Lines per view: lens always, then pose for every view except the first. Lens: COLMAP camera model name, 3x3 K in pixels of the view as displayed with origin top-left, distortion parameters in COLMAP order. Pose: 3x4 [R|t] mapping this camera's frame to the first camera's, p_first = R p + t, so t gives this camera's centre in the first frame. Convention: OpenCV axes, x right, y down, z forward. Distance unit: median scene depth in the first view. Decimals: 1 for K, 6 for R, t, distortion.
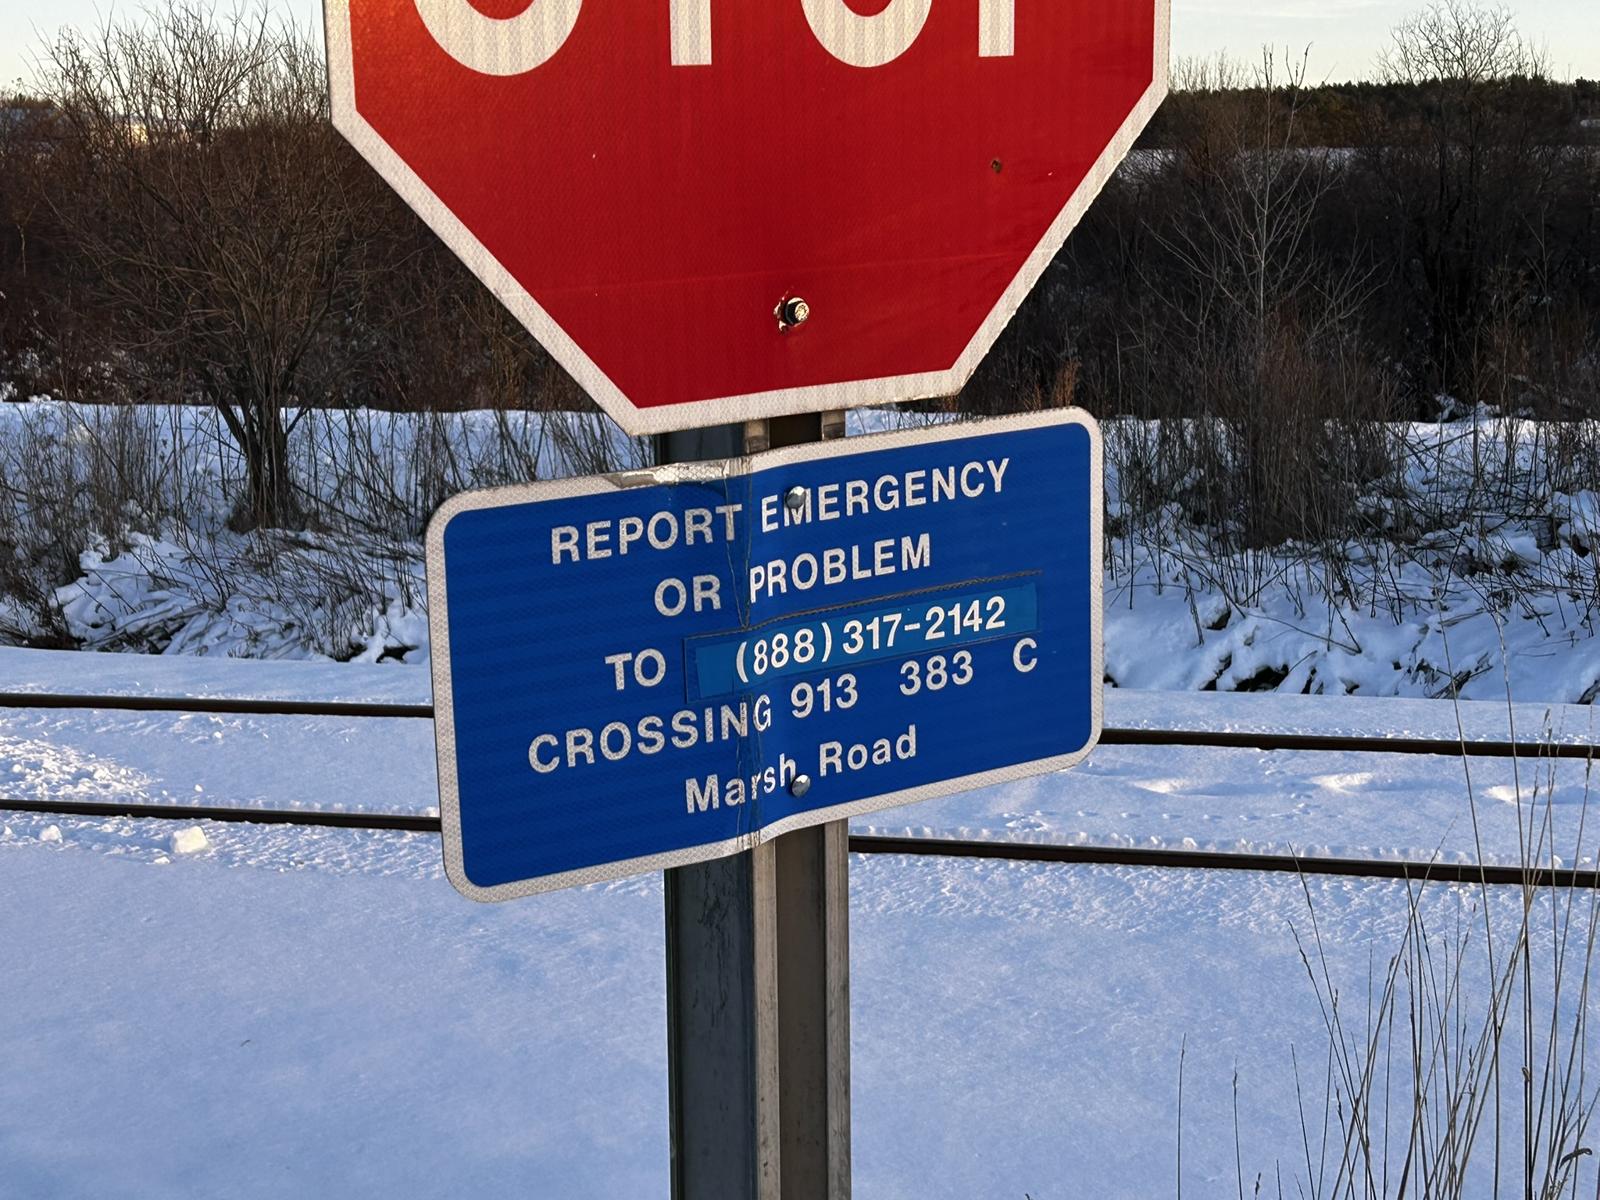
lens RADIAL K [[2584.6, 0, 800.0], [0, 2584.6, 600.0], [0, 0, 1]] dist [0.016689, 0.027583]
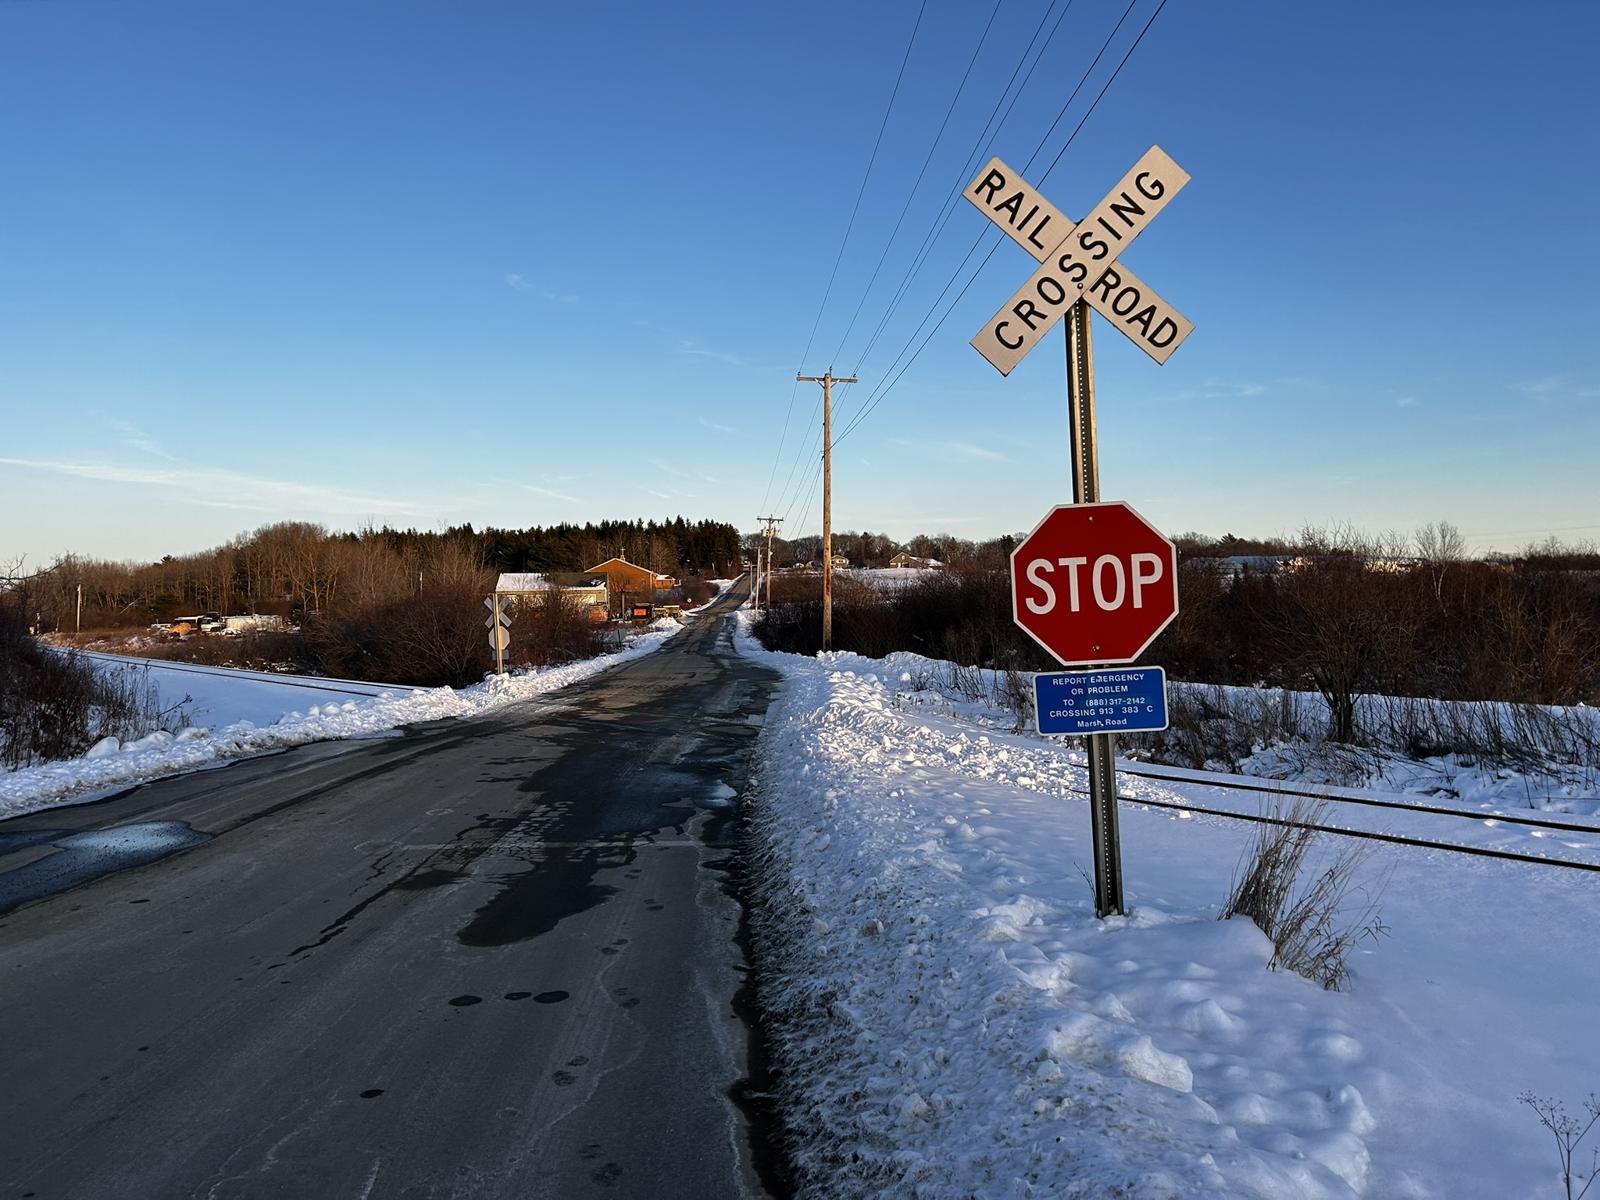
lens RADIAL K [[1182.6, 0, 819.6], [0, 1182.6, 585.5], [0, 0, 1]] dist [0.129202, -0.171571]
pose [[0.772579, -0.016142, -0.634714, 1.247832], [-0.088404, 0.987204, -0.132713, 0.173831], [0.628734, 0.158643, 0.761266, -1.570792]]
